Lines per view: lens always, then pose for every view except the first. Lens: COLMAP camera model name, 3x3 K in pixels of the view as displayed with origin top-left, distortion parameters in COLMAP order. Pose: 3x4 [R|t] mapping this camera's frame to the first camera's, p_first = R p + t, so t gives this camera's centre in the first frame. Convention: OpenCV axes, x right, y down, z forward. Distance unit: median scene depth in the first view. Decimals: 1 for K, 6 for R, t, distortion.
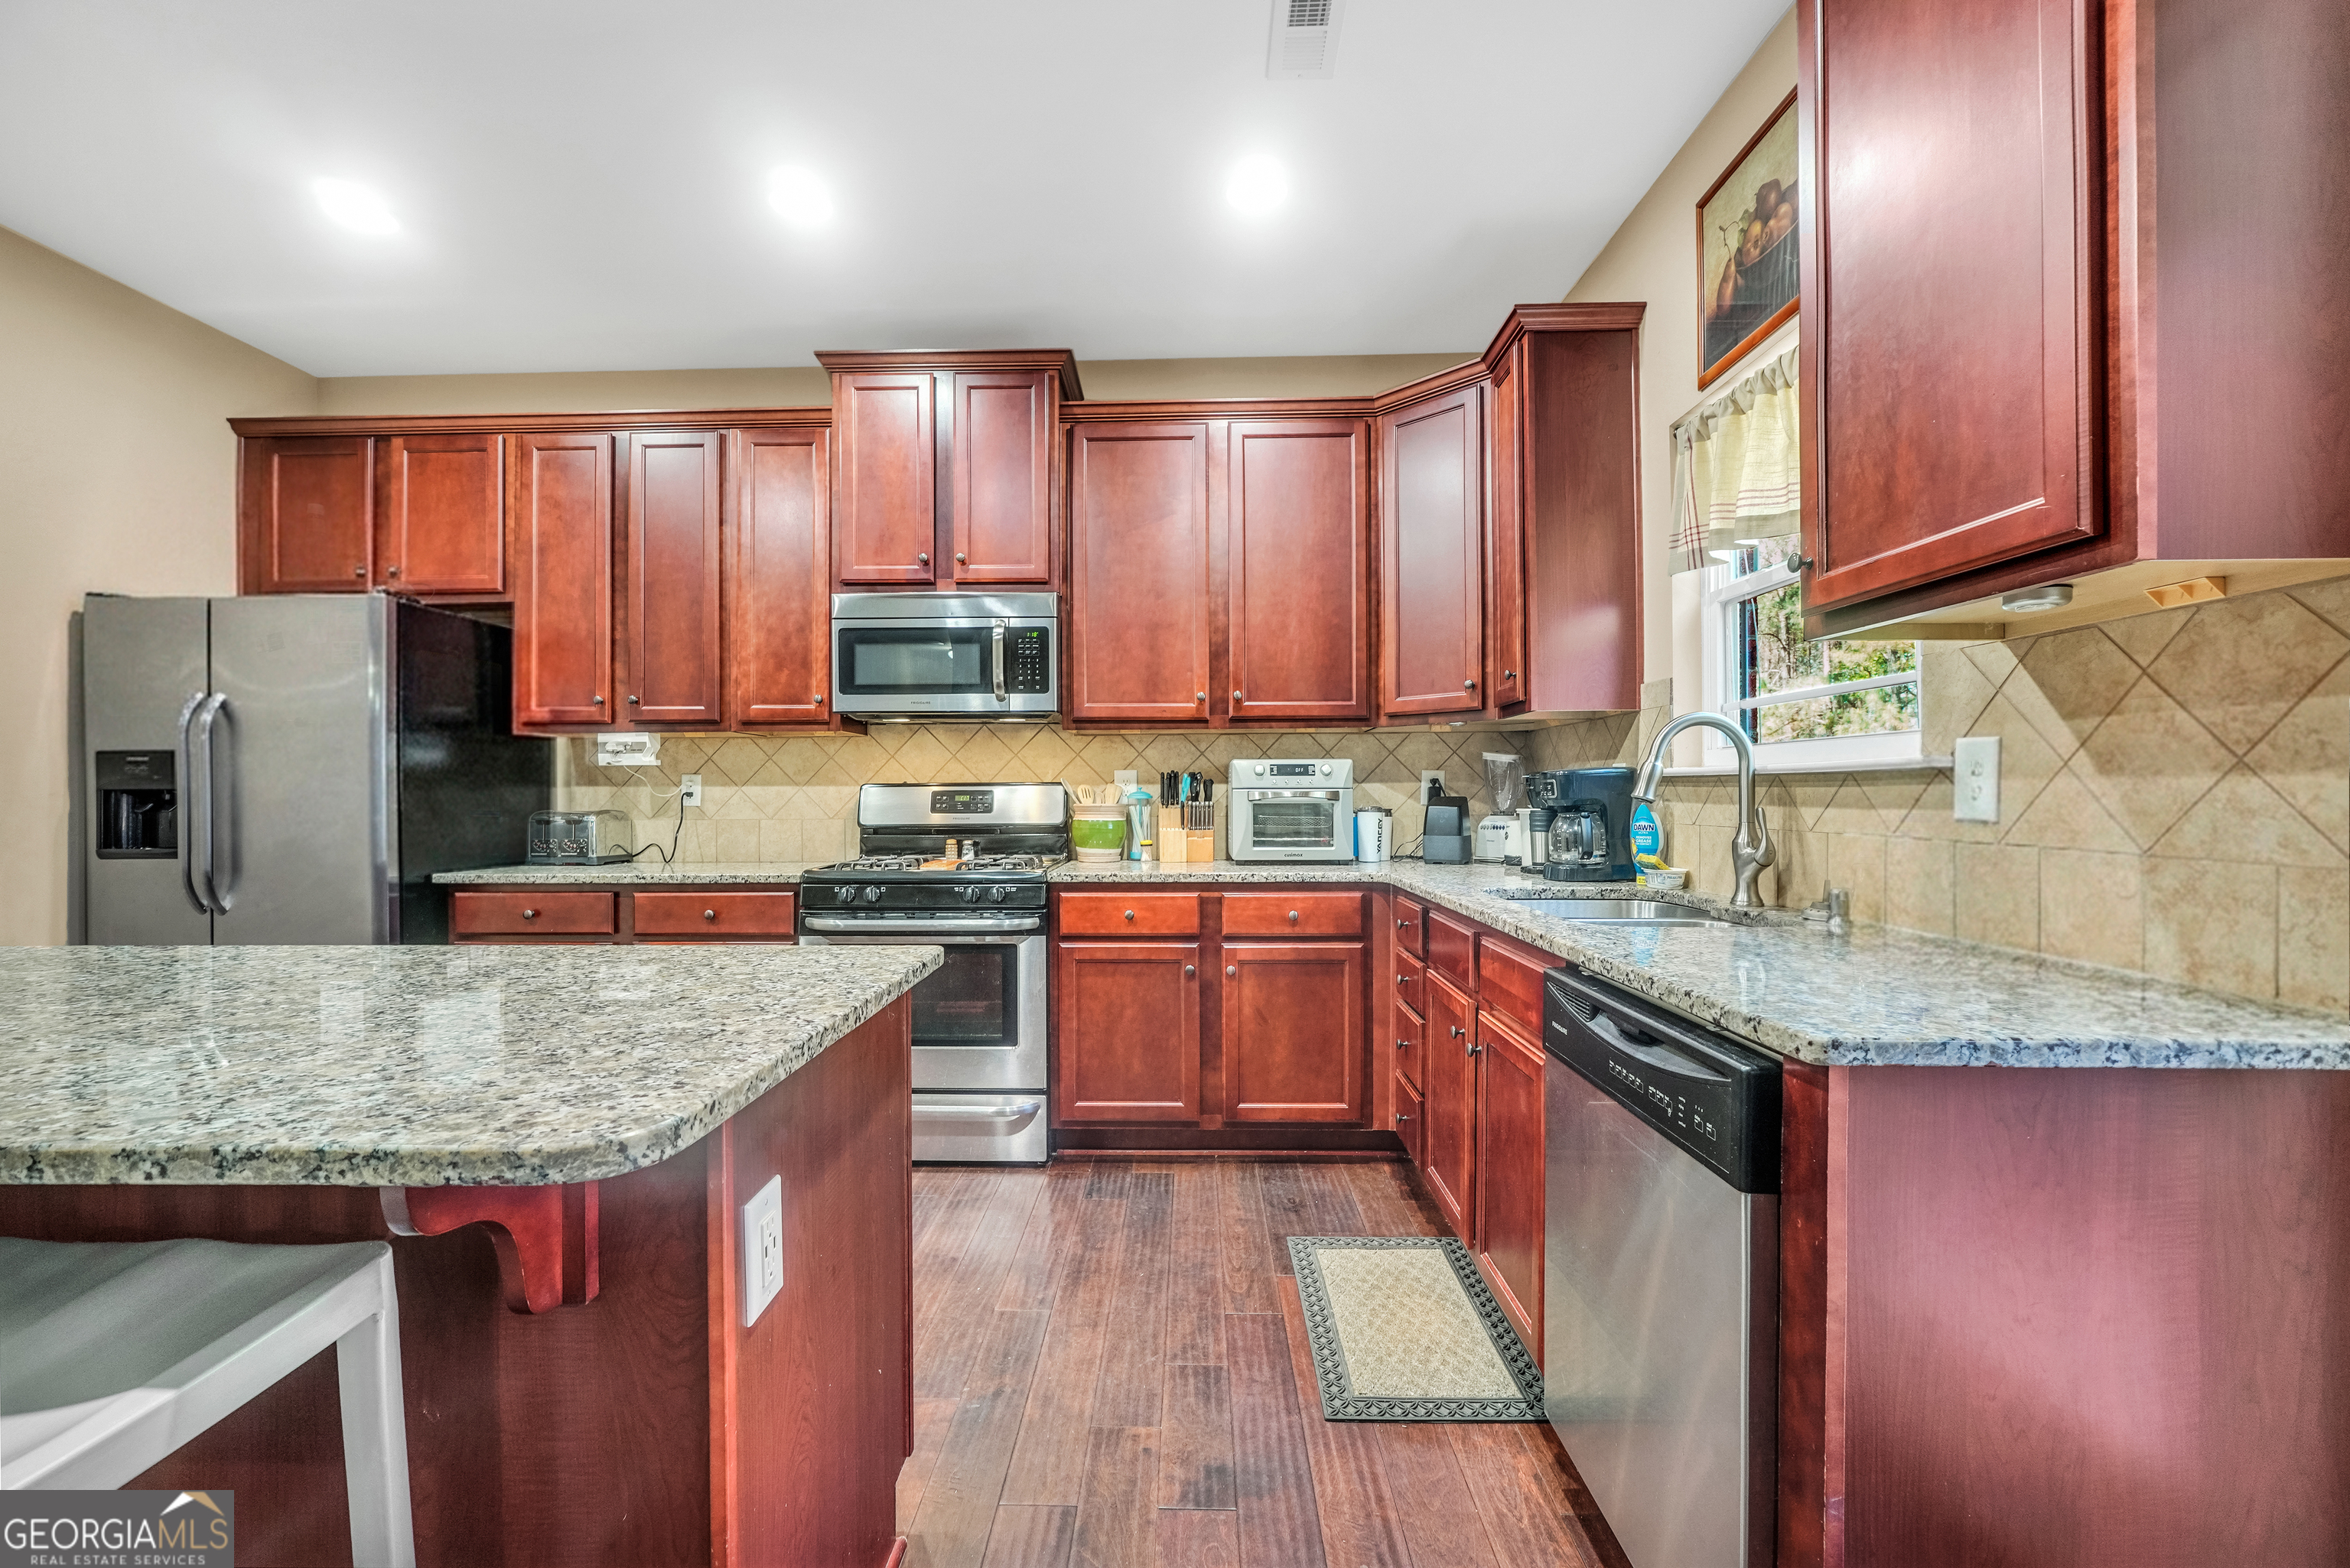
lens RADIAL K [[945.4, 0, 1177.3], [0, 945.4, 799.9], [0, 0, 1]] dist [-0.021304, -0.000102]
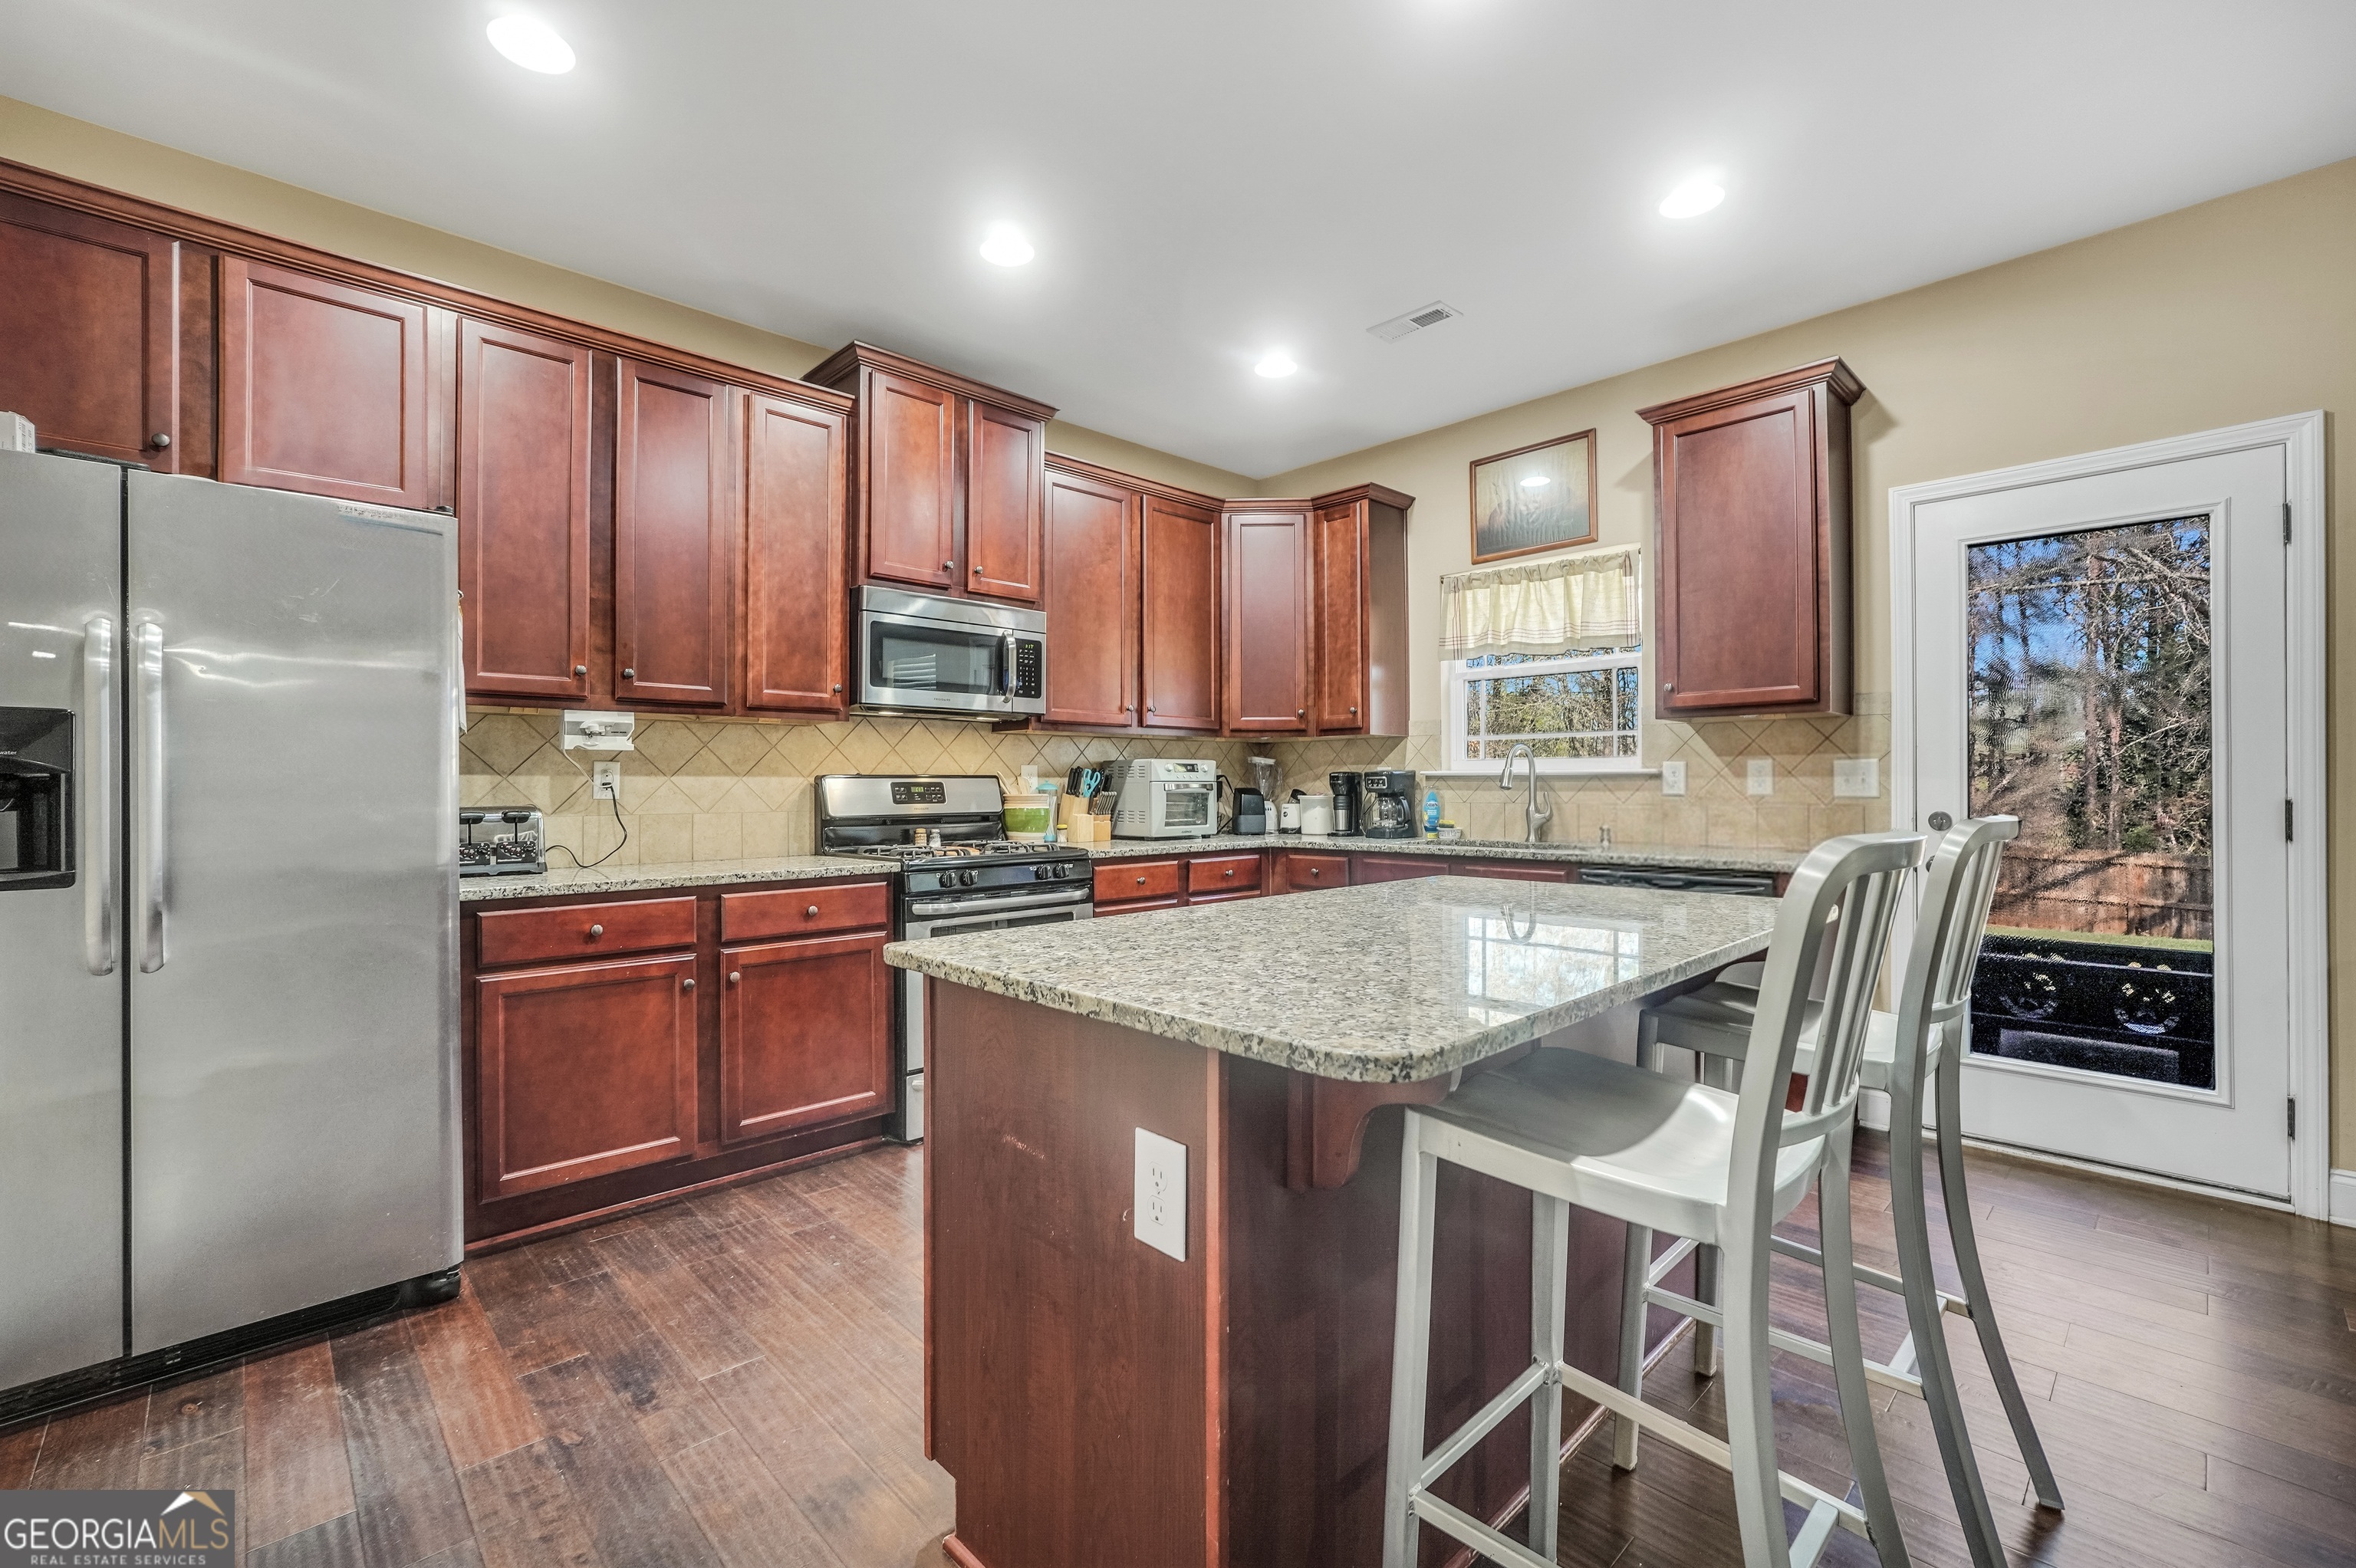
lens RADIAL K [[987.3, 0, 1169.7], [0, 987.3, 783.5], [0, 0, 1]] dist [-0.019960, 0.007243]
pose [[0.717297, 0.003379, 0.696760, -0.841153], [0.005415, 0.999931, -0.010425, 0.004732], [-0.696747, 0.011251, 0.717229, 0.021977]]
